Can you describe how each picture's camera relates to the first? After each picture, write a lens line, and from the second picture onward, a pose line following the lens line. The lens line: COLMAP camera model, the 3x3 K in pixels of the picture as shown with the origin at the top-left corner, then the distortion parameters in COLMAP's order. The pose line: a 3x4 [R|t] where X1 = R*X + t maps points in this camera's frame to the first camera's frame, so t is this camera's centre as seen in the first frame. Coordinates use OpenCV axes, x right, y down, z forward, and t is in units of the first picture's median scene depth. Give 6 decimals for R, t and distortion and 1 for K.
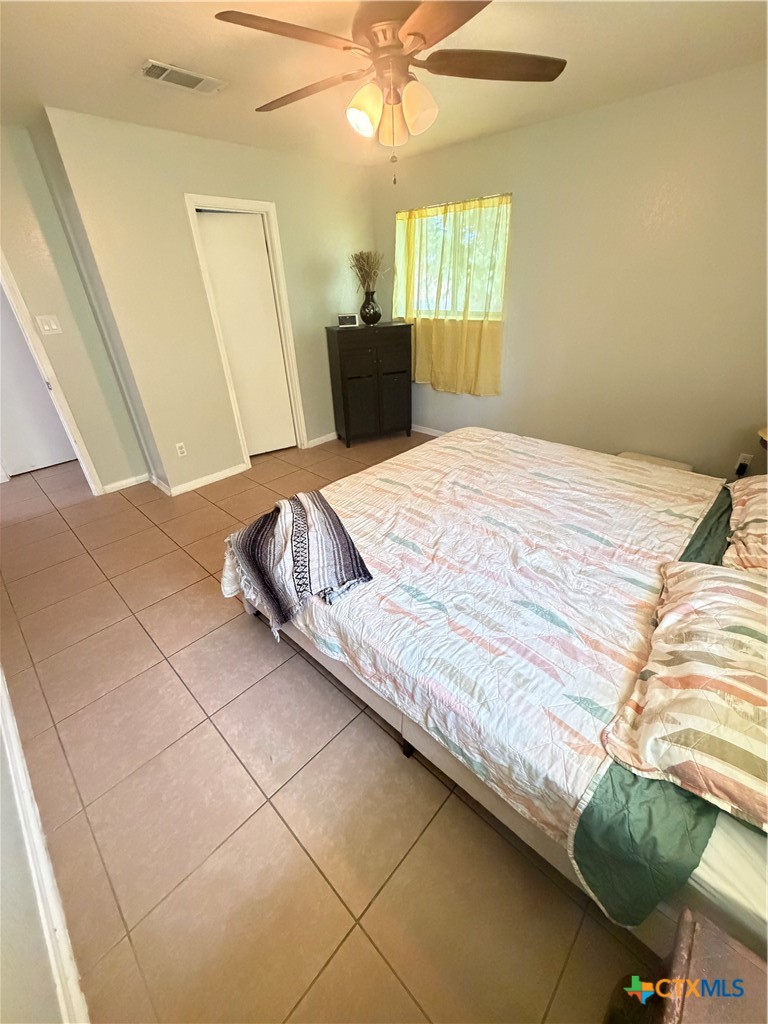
lens RADIAL K [[408.8, 0, 381.1], [0, 408.8, 512.0], [0, 0, 1]] dist [0.000153, 0.000144]
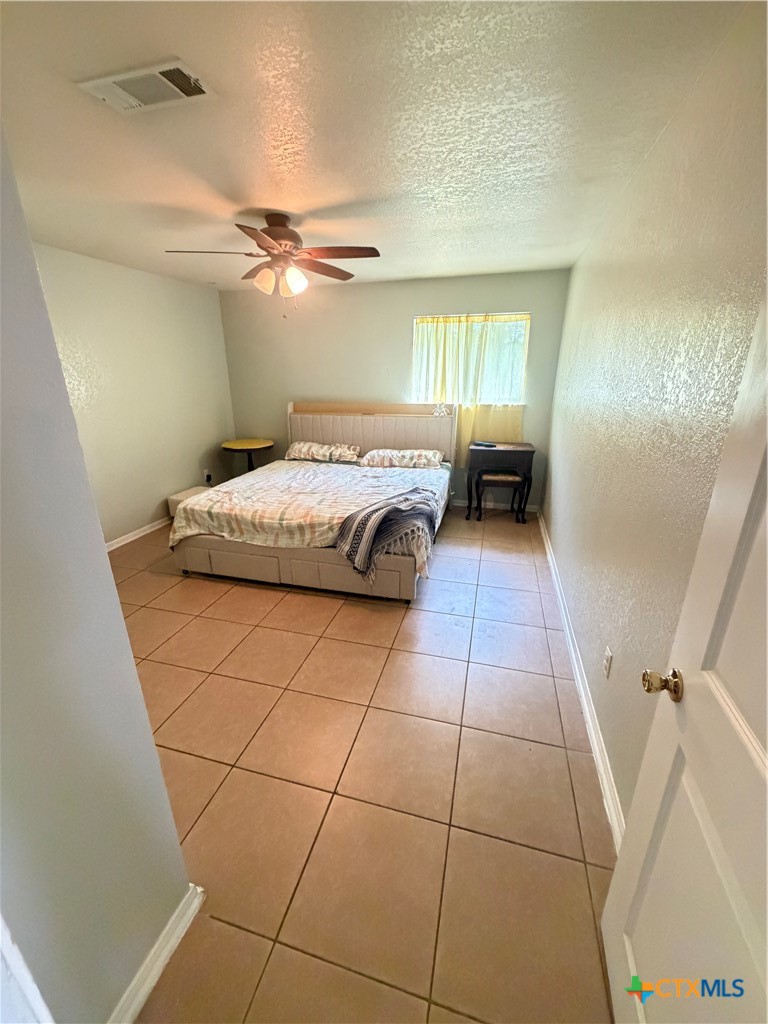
lens RADIAL K [[408.8, 0, 382.0], [0, 408.8, 509.6], [0, 0, 1]] dist [0.000153, 0.000144]
pose [[-0.473994, -0.247335, 0.845077, -1.317995], [0.461822, 0.747311, 0.477751, -0.650143], [-0.749700, 0.616727, -0.239996, 1.221065]]
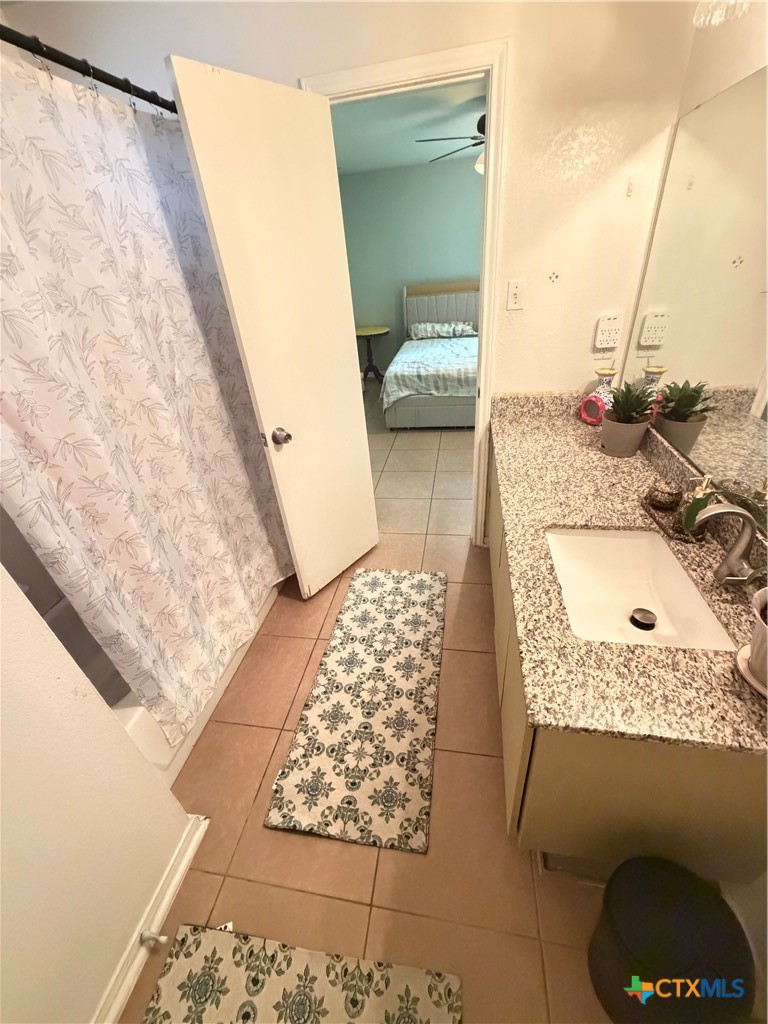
lens RADIAL K [[408.8, 0, 384.2], [0, 408.8, 509.3], [0, 0, 1]] dist [0.000153, 0.000144]
pose [[-0.553722, -0.360195, 0.750768, -1.323468], [0.507250, 0.569108, 0.647158, -1.159626], [-0.660371, 0.739172, -0.132419, 2.123412]]
